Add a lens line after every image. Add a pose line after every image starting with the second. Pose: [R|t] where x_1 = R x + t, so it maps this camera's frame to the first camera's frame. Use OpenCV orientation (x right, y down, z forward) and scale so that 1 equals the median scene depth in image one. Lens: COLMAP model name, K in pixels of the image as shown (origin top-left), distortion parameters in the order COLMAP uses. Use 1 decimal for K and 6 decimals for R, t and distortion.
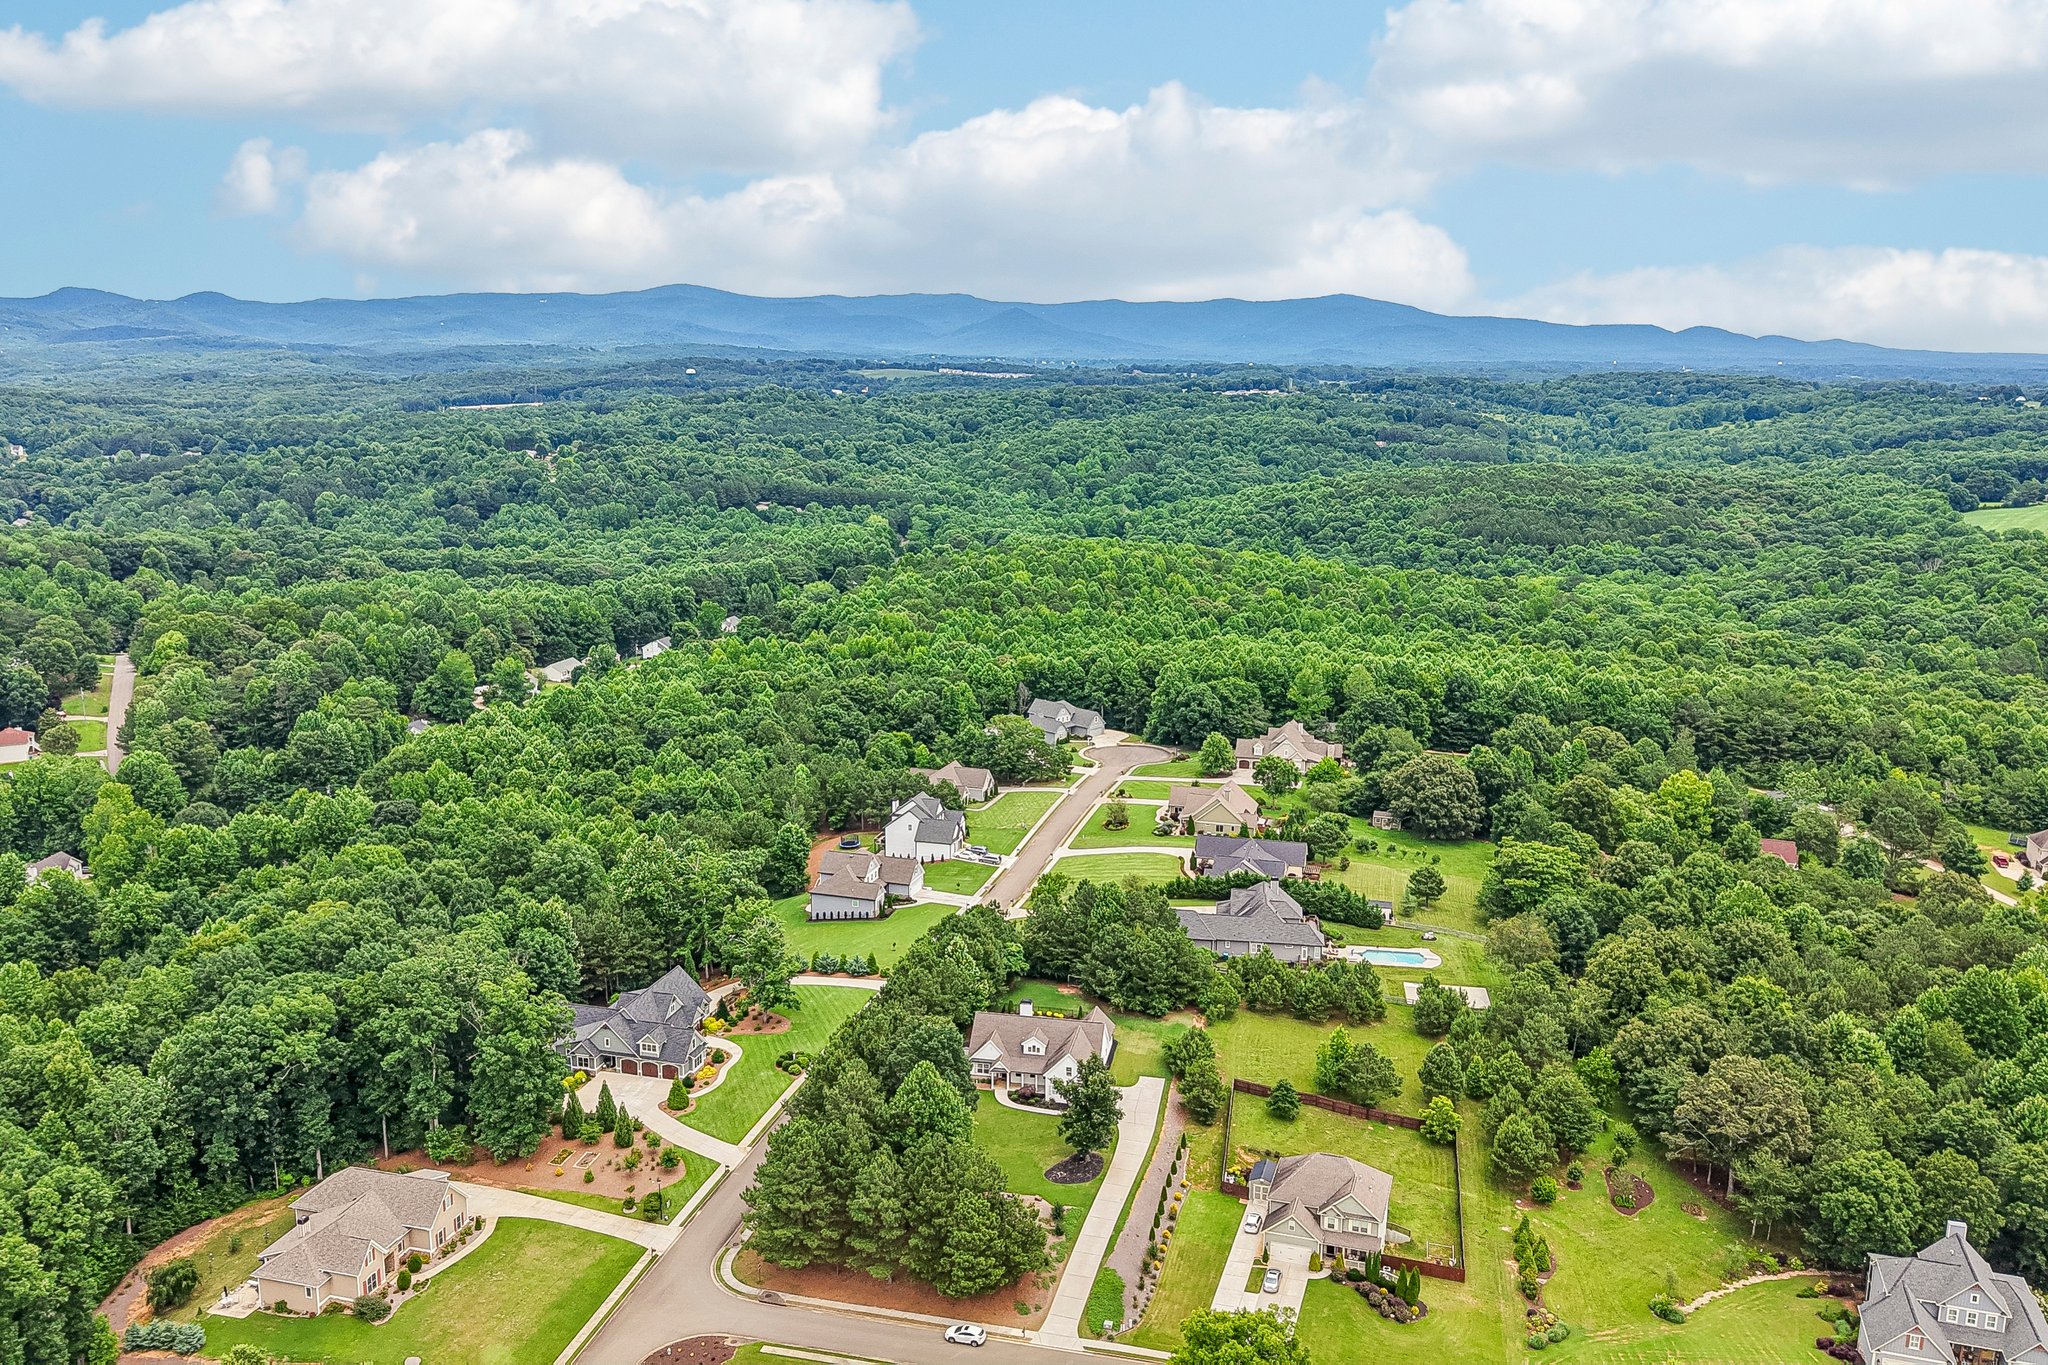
lens RADIAL K [[1612.5, 0, 1022.5], [0, 1612.5, 682.8], [0, 0, 1]] dist [0.076313, -0.122659]
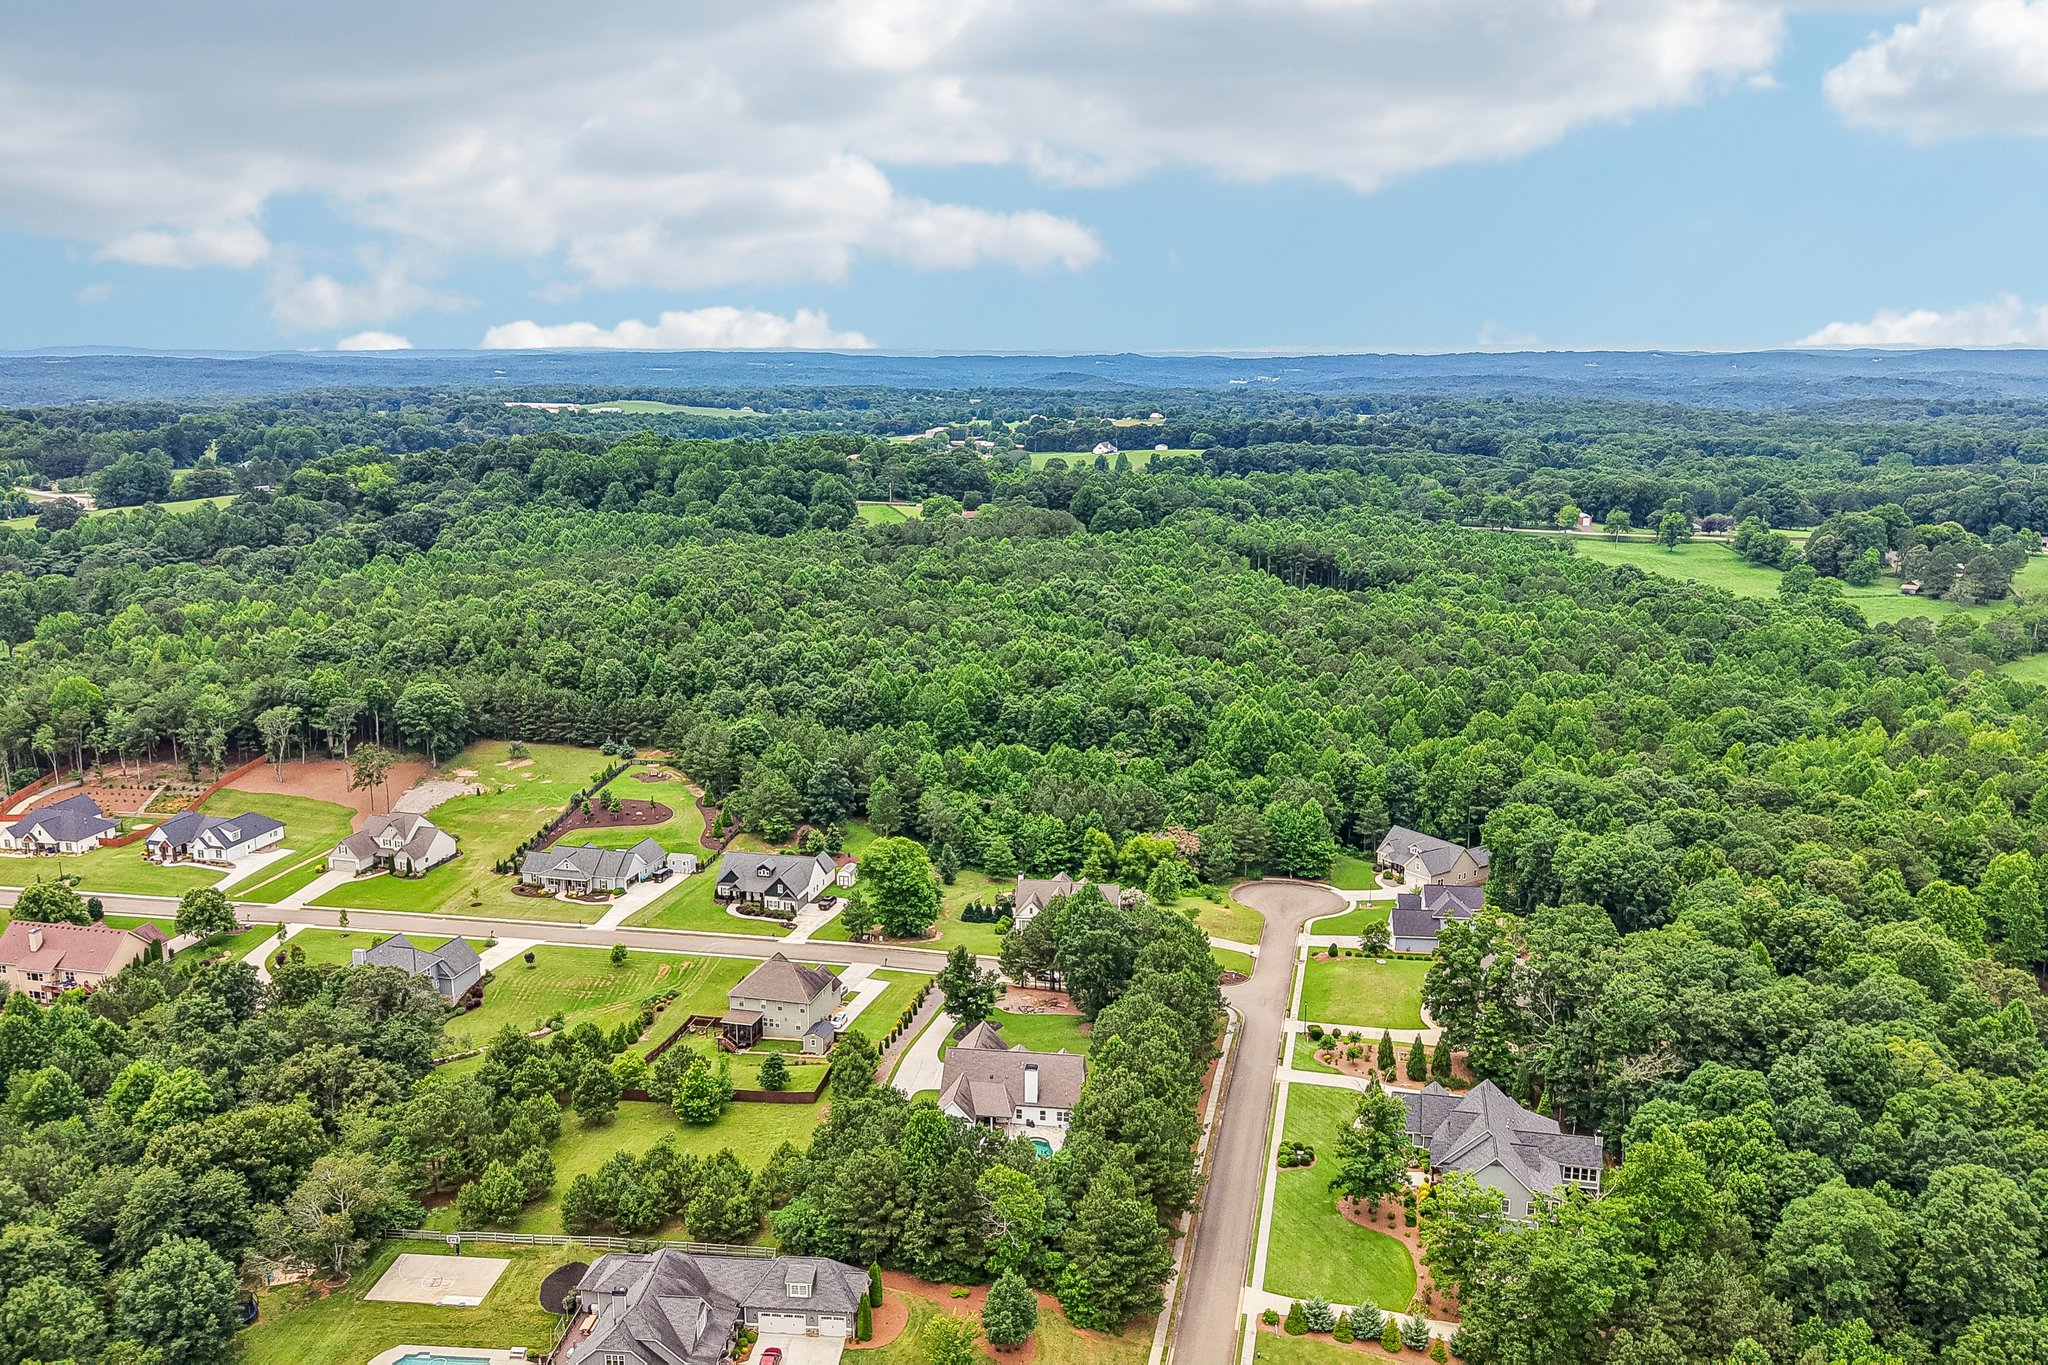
lens RADIAL K [[1612.5, 0, 1024.4], [0, 1612.5, 688.2], [0, 0, 1]] dist [0.076313, -0.122659]
pose [[-0.998175, 0.006232, -0.060065, 0.044555], [-0.018996, 0.911760, 0.410284, -0.272976], [0.057322, 0.410676, -0.909977, 1.290160]]
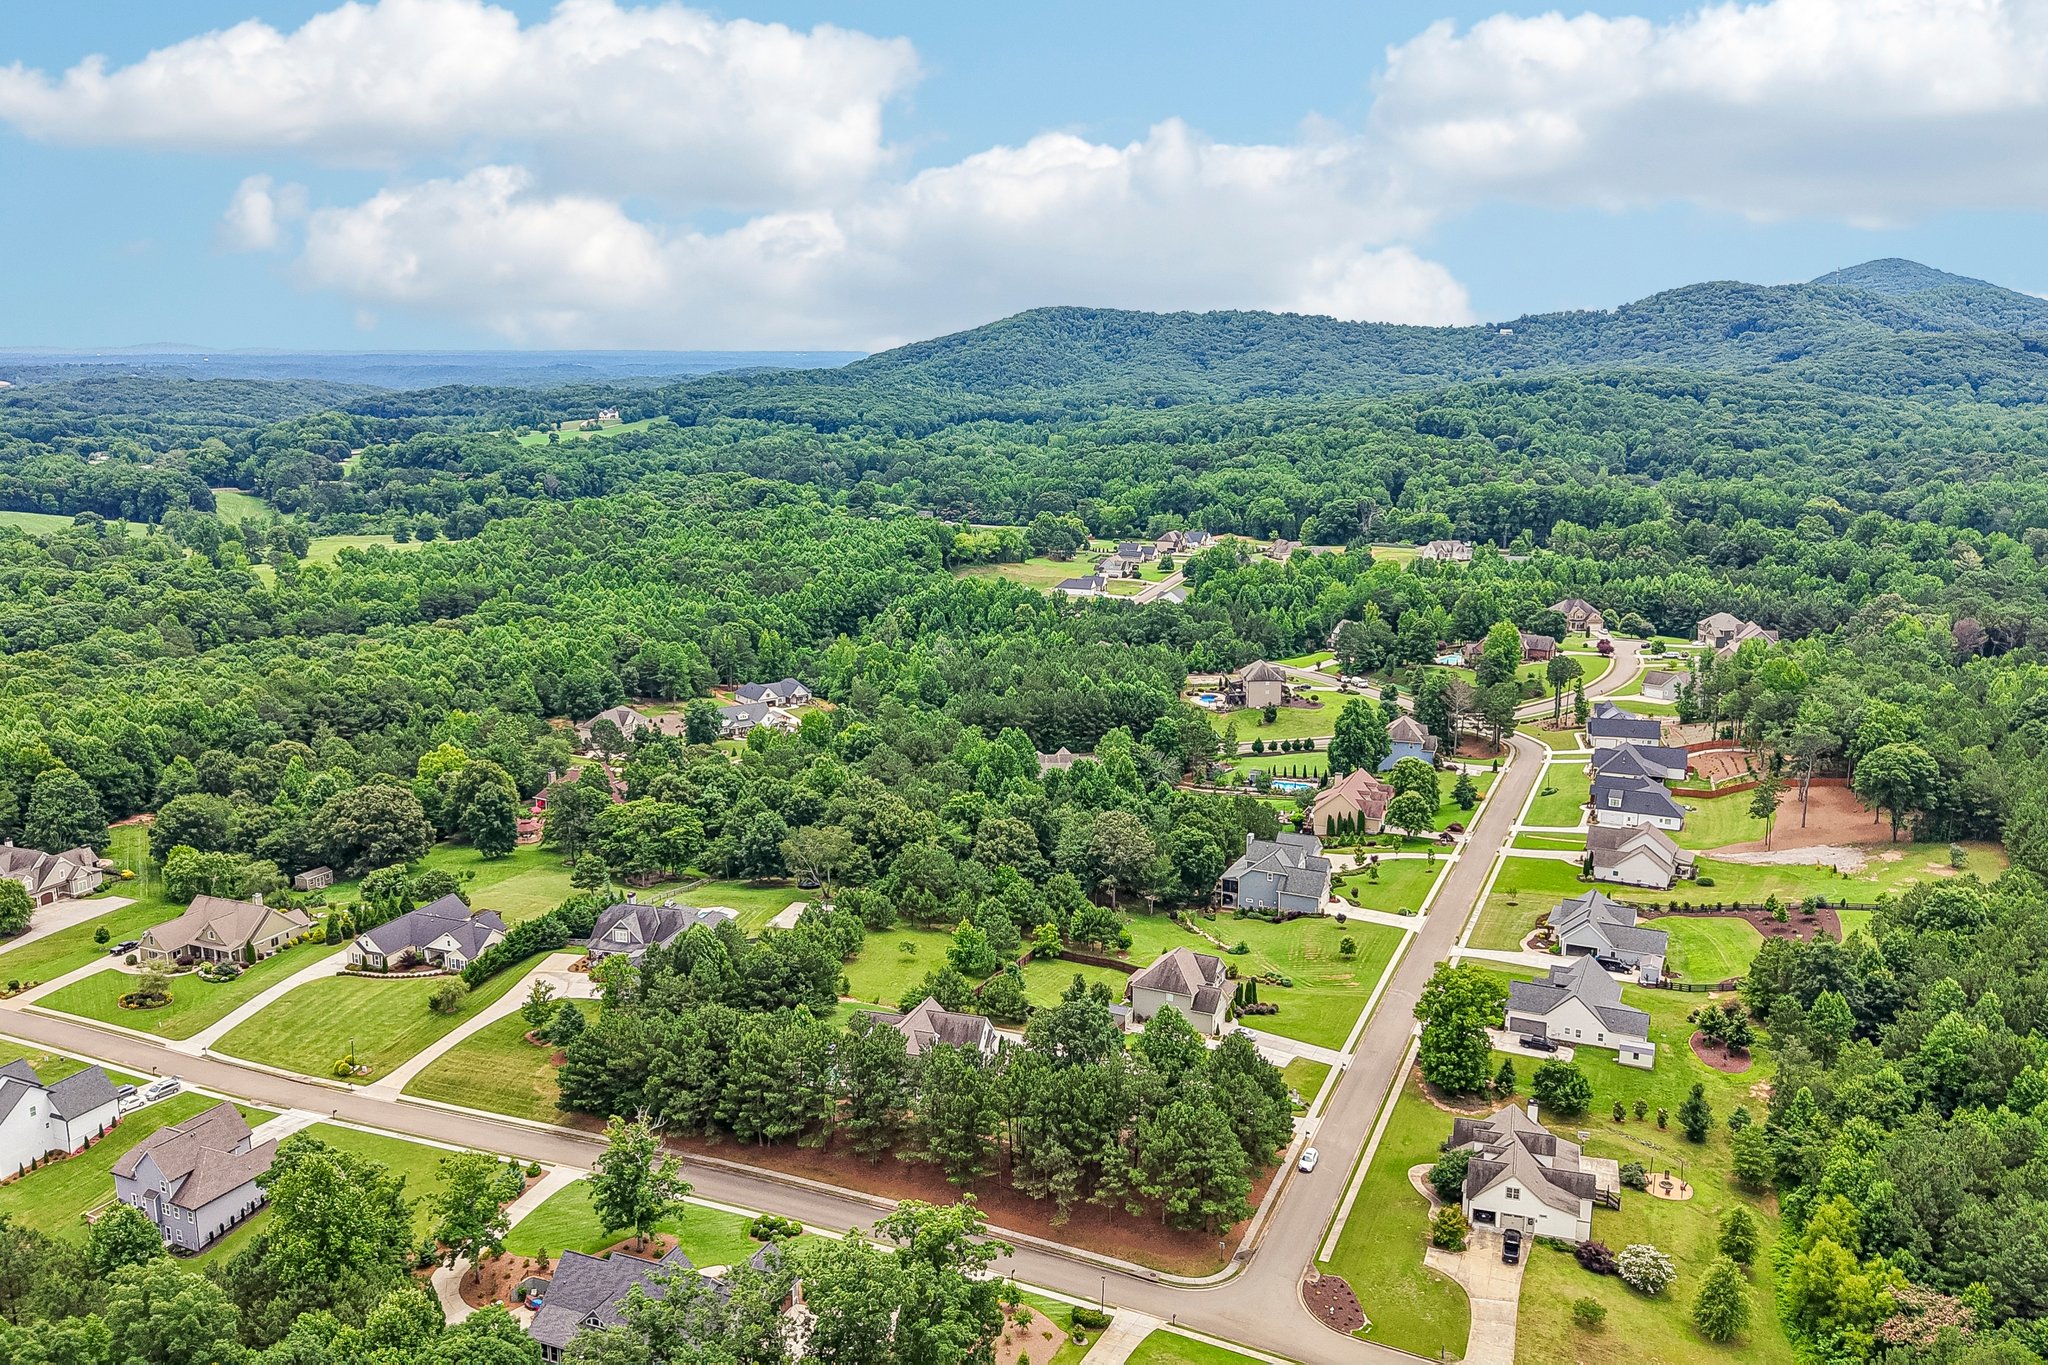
lens RADIAL K [[1612.5, 0, 1017.9], [0, 1612.5, 692.0], [0, 0, 1]] dist [0.076313, -0.122659]
pose [[0.130073, -0.218296, 0.967175, -0.652542], [0.208054, 0.959754, 0.188640, -0.117295], [-0.969430, 0.176688, 0.170256, 0.530295]]
